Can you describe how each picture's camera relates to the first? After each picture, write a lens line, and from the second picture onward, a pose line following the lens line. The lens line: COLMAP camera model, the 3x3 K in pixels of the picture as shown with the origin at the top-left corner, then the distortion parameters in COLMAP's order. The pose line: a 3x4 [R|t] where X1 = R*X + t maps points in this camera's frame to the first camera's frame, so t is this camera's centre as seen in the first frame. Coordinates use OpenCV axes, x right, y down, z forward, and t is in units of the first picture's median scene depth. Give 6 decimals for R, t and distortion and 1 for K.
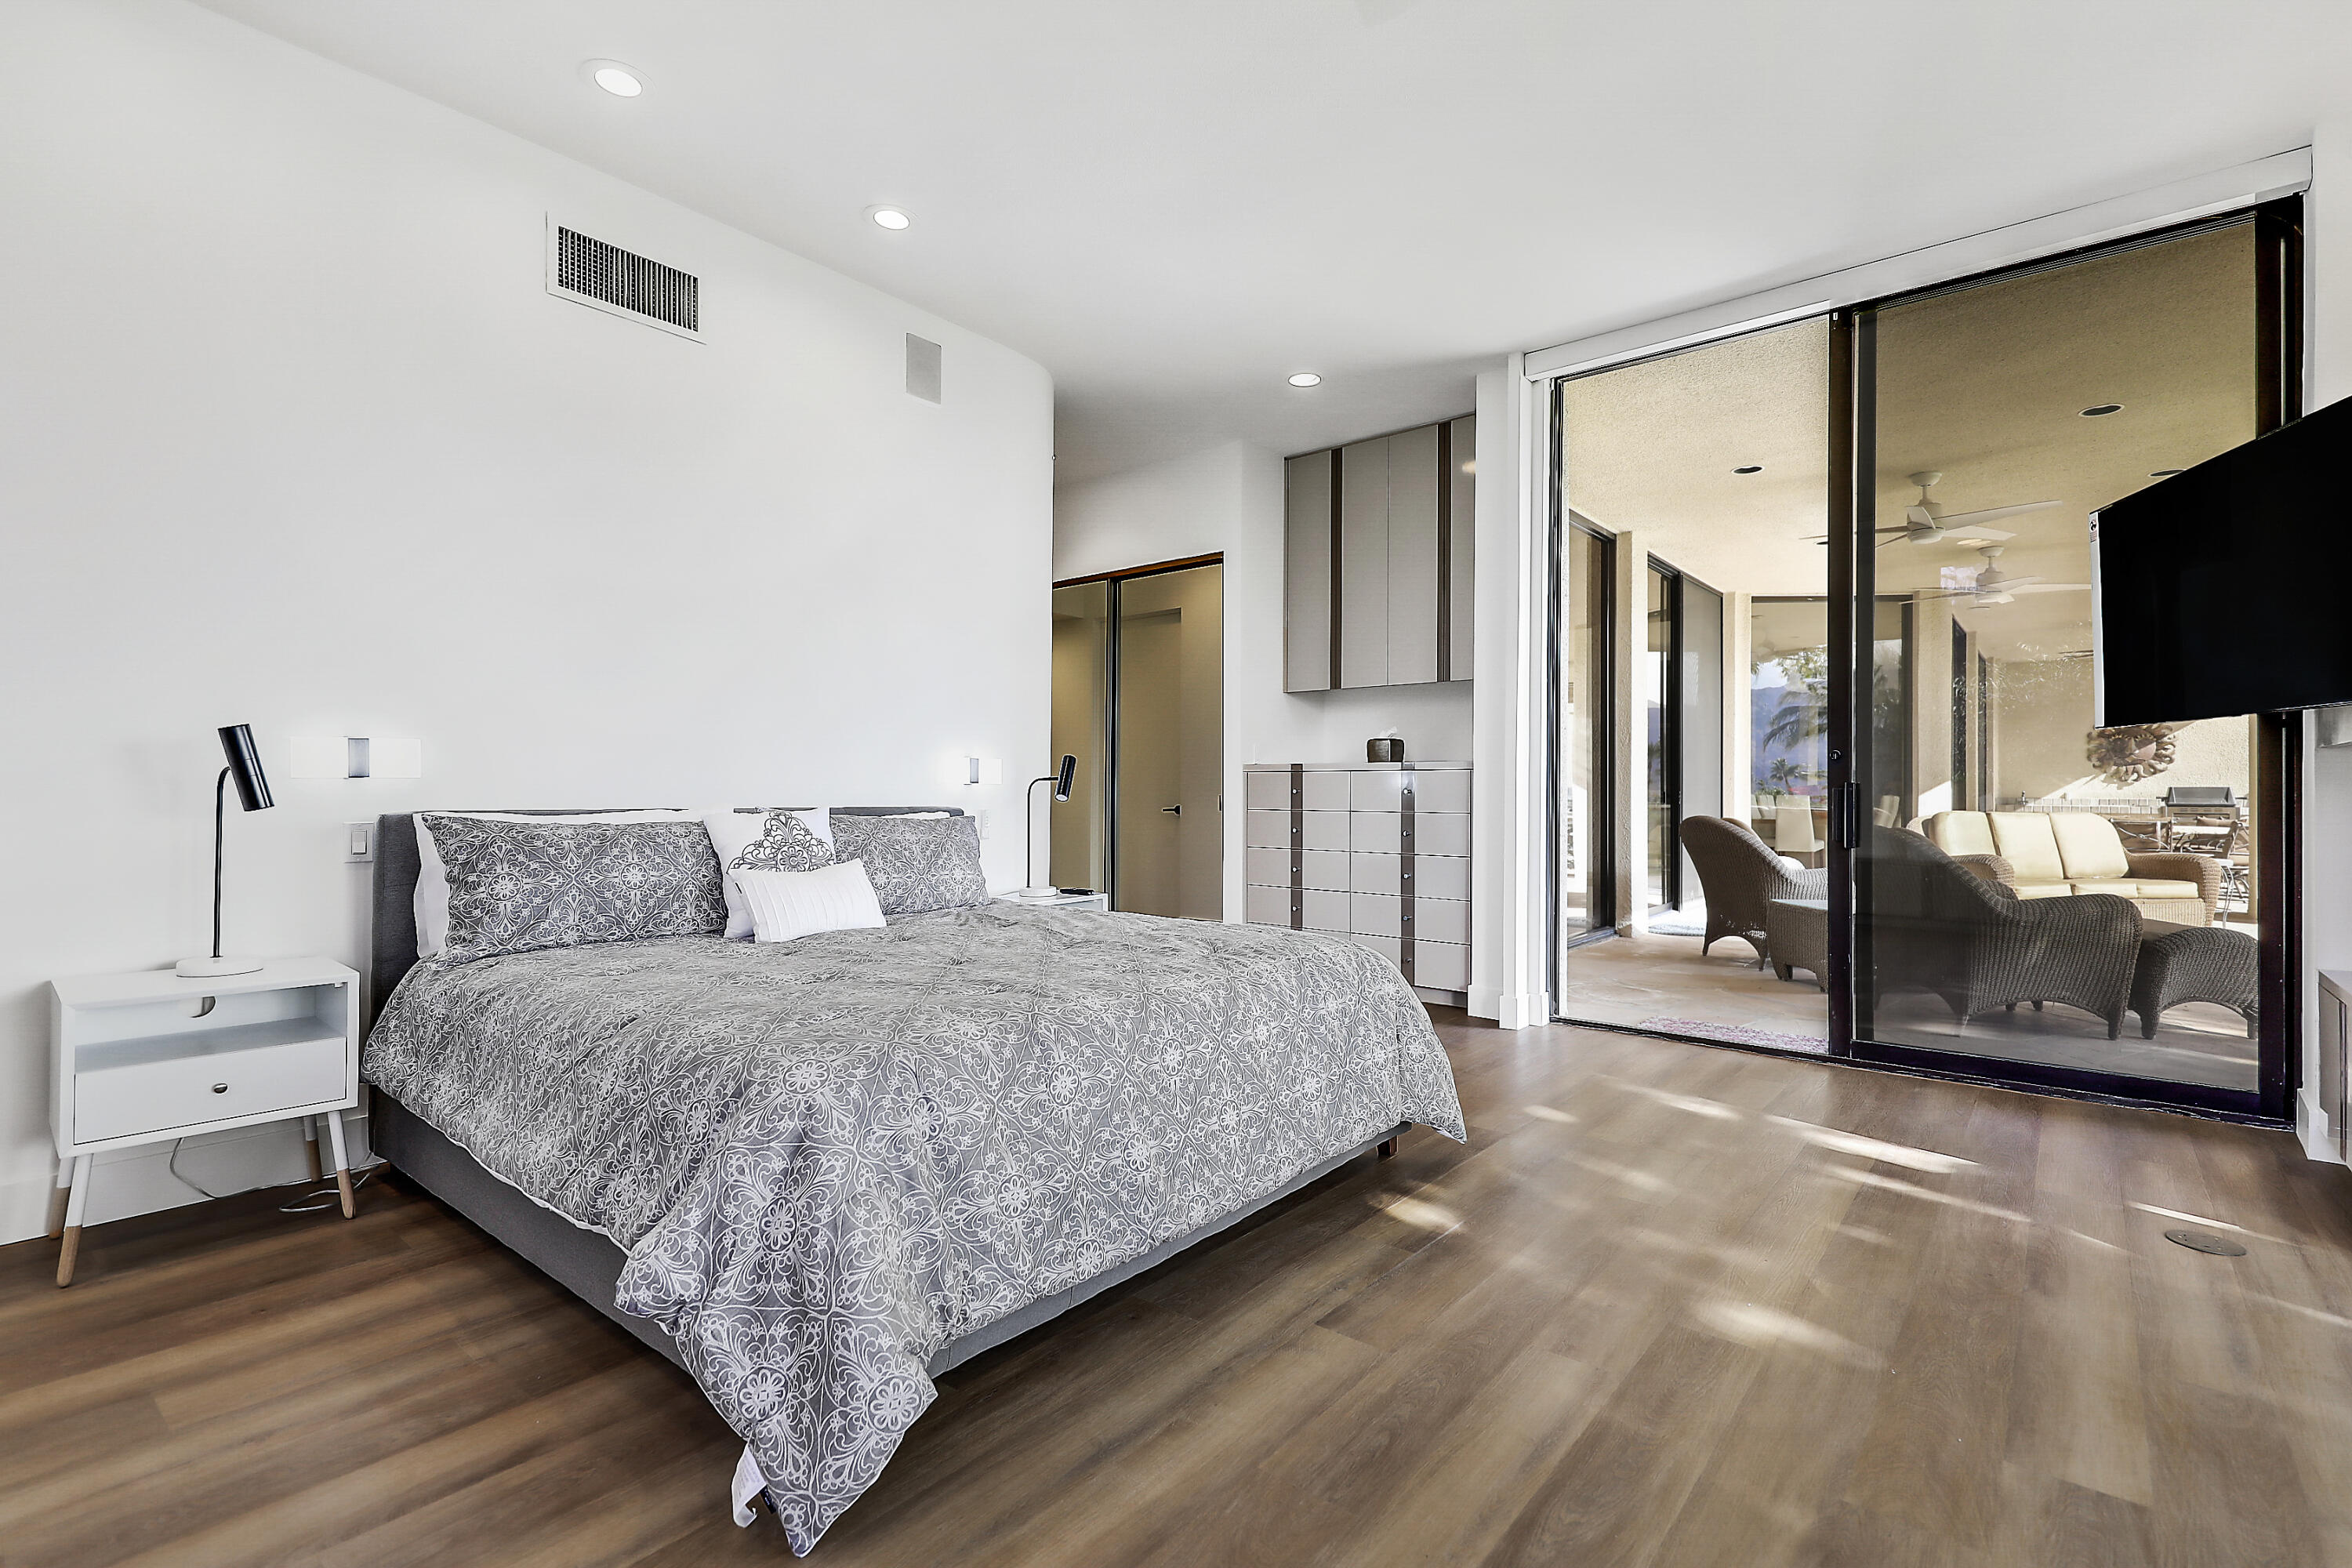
lens RADIAL K [[1086.6, 0, 1186.6], [0, 1086.6, 794.8], [0, 0, 1]] dist [0.001725, 0.000168]
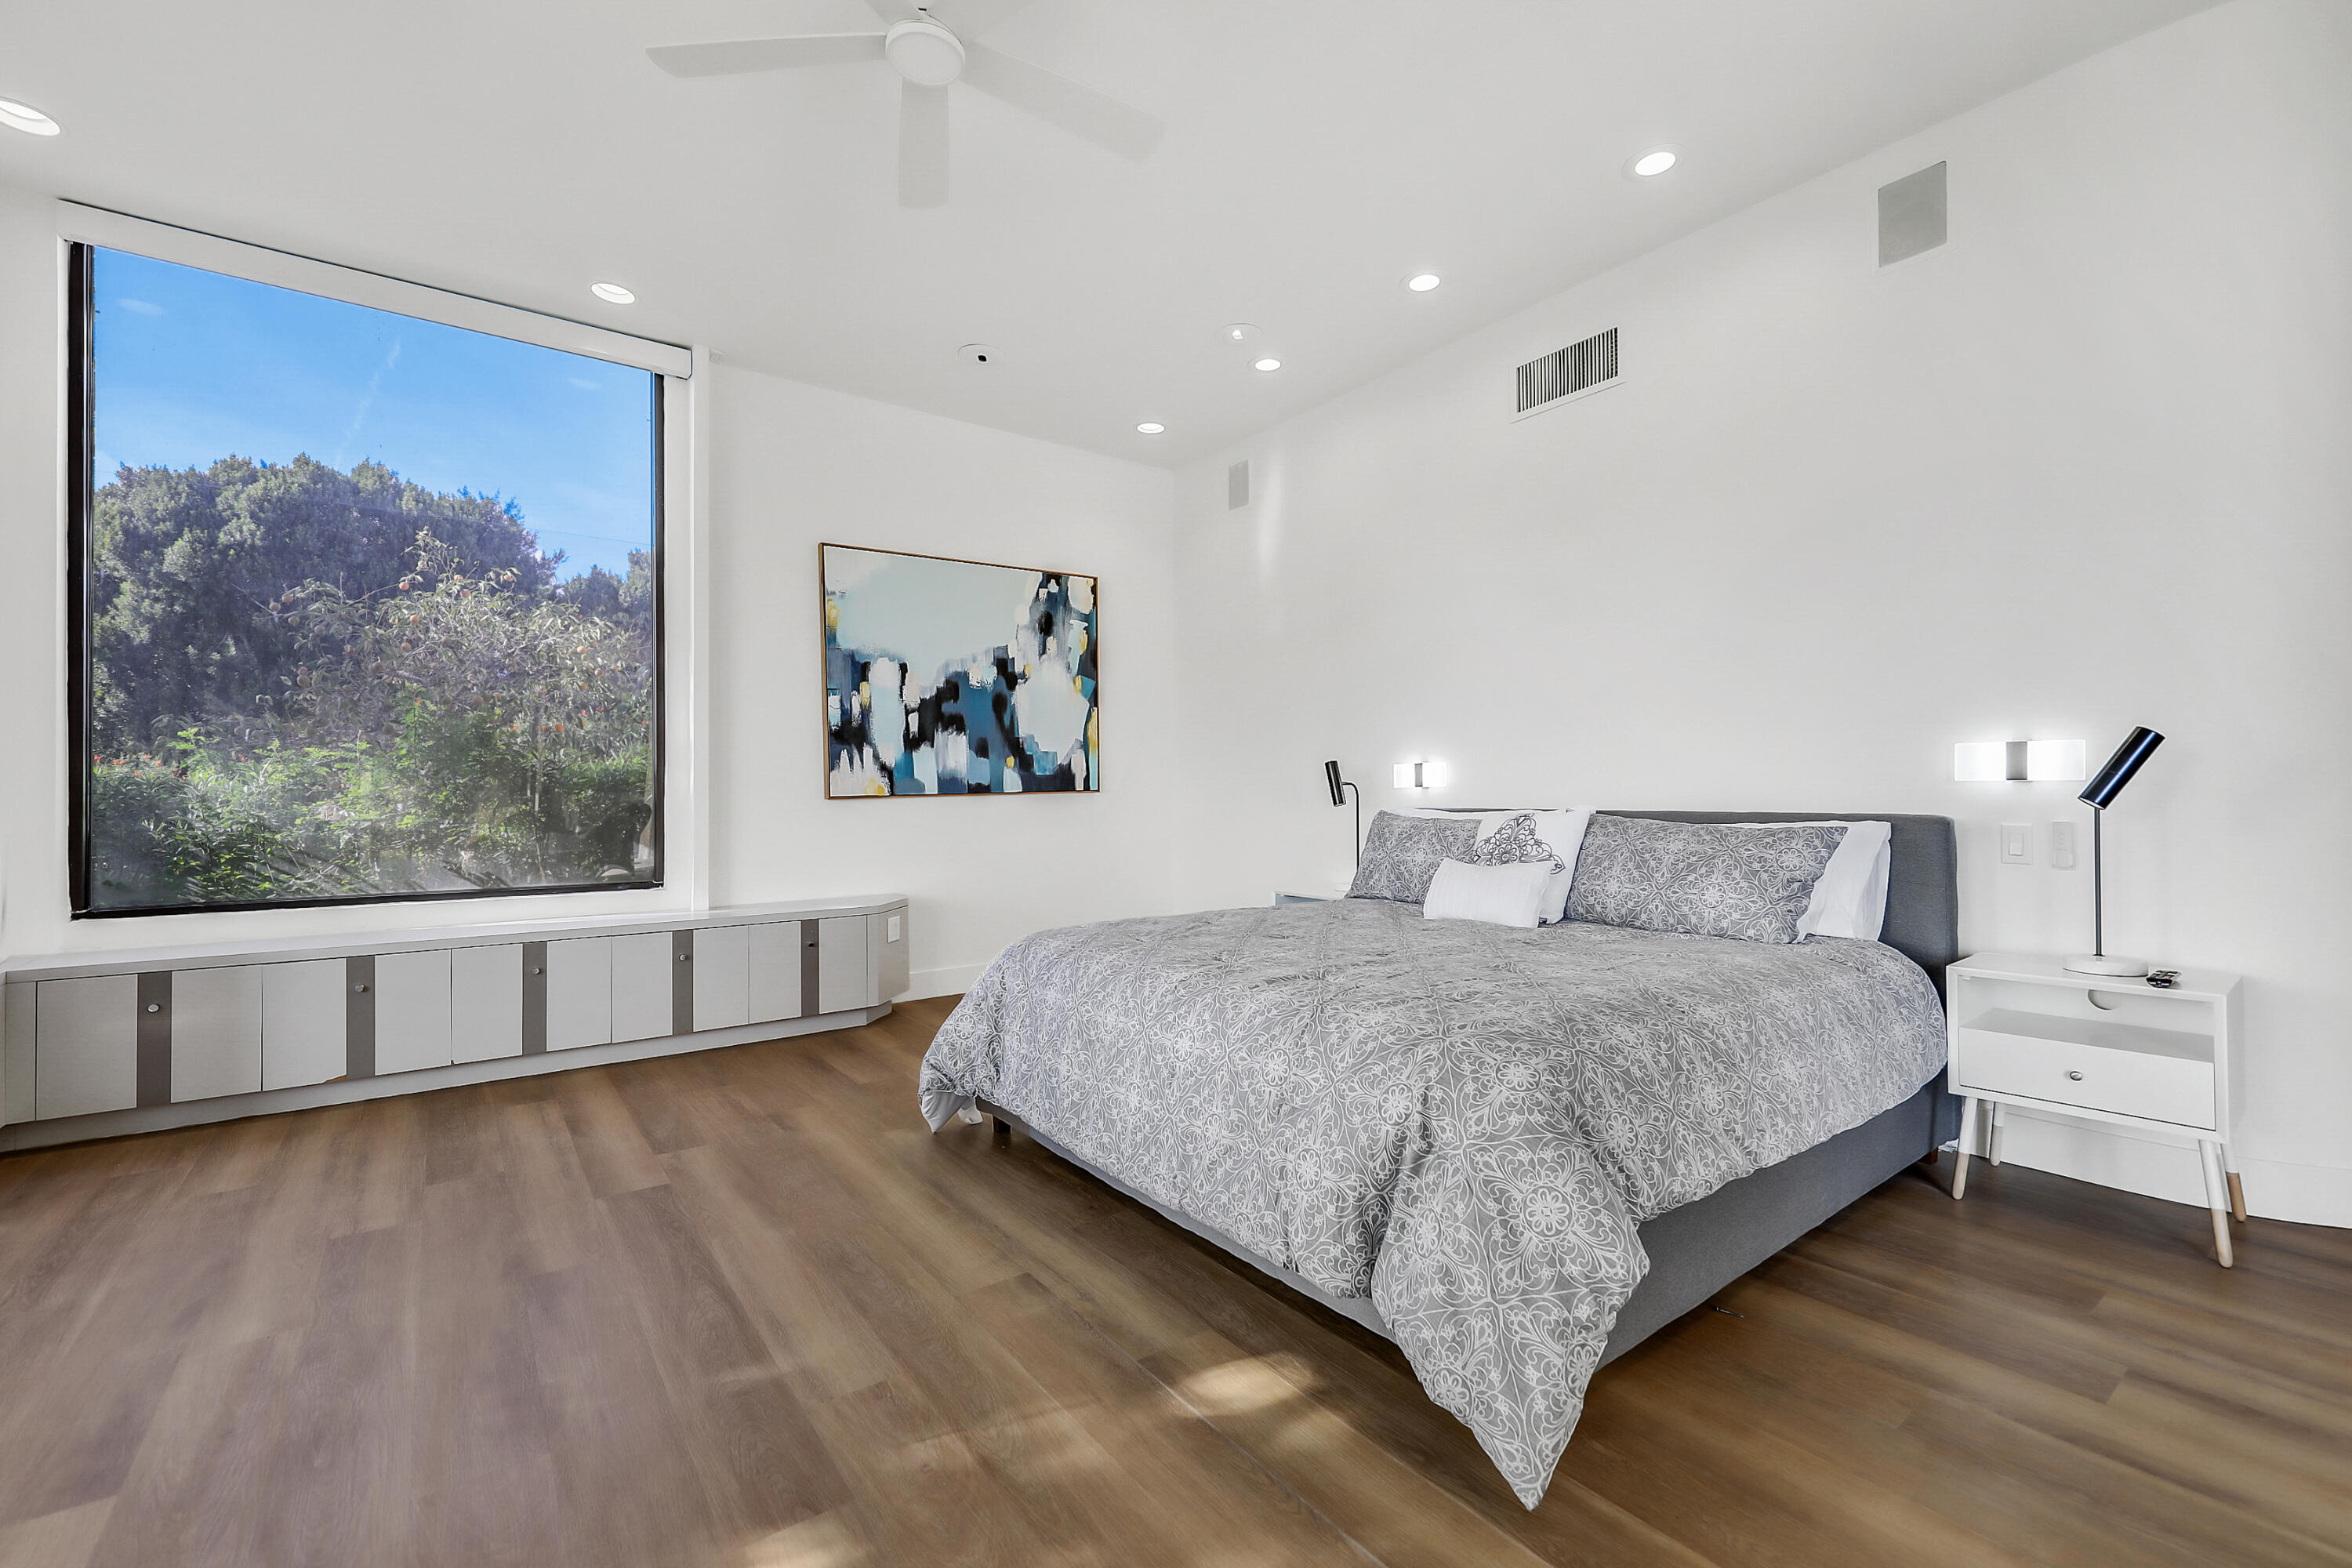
lens RADIAL K [[1001.2, 0, 1176.0], [0, 1001.2, 784.0], [0, 0, 1]] dist [0.000655, -0.000154]
pose [[-0.254854, -0.016102, -0.966846, 0.952375], [-0.006725, 0.999867, -0.014880, 0.006206], [0.966956, 0.002710, -0.254928, 1.252116]]
